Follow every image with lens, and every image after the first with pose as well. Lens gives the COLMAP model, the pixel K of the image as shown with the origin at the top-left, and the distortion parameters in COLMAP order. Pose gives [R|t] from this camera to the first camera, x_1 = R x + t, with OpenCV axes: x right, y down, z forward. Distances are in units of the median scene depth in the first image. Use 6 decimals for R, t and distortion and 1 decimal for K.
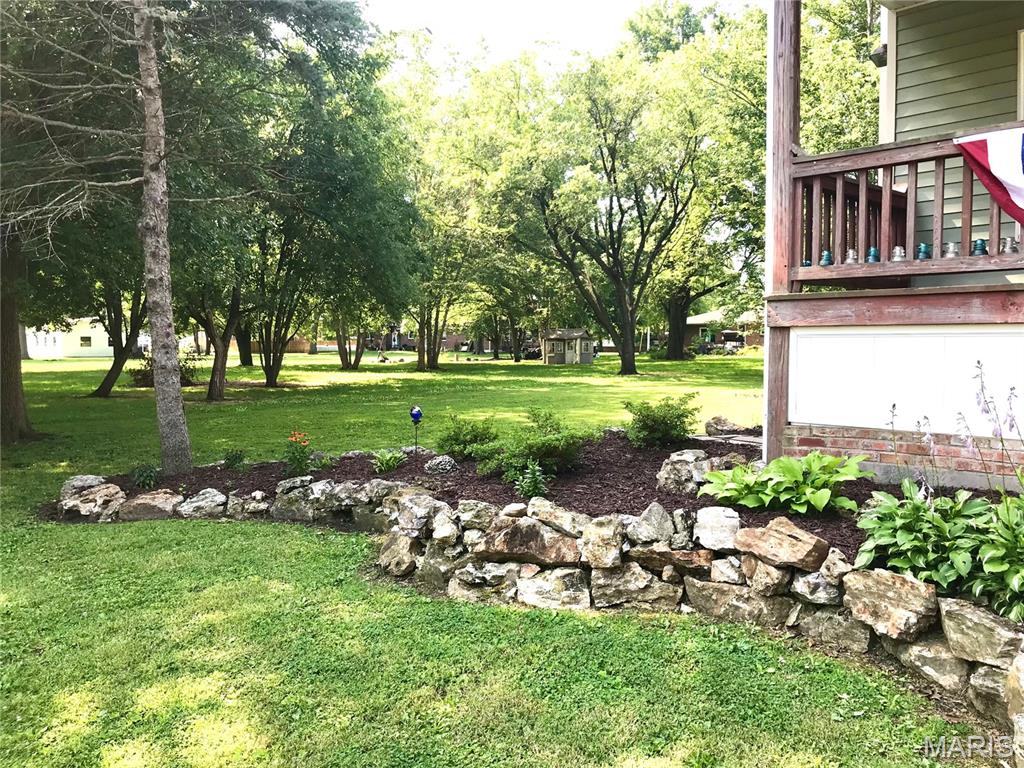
lens RADIAL K [[822.8, 0, 510.2], [0, 822.8, 385.7], [0, 0, 1]] dist [0.013318, -0.023104]
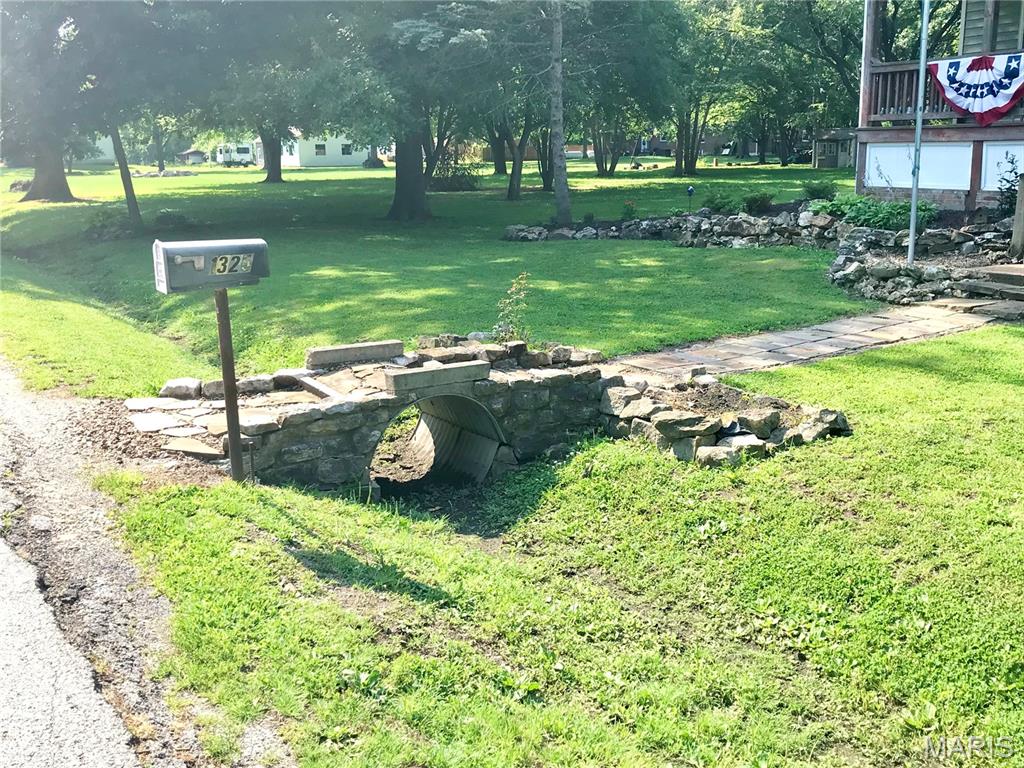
lens RADIAL K [[1035.7, 0, 506.7], [0, 1035.7, 377.7], [0, 0, 1]] dist [0.054255, 0.000000]
pose [[0.966232, 0.041295, -0.254344, 0.029604], [0.001819, 0.985957, 0.166988, 0.017081], [0.257668, -0.161812, 0.952588, -0.420672]]
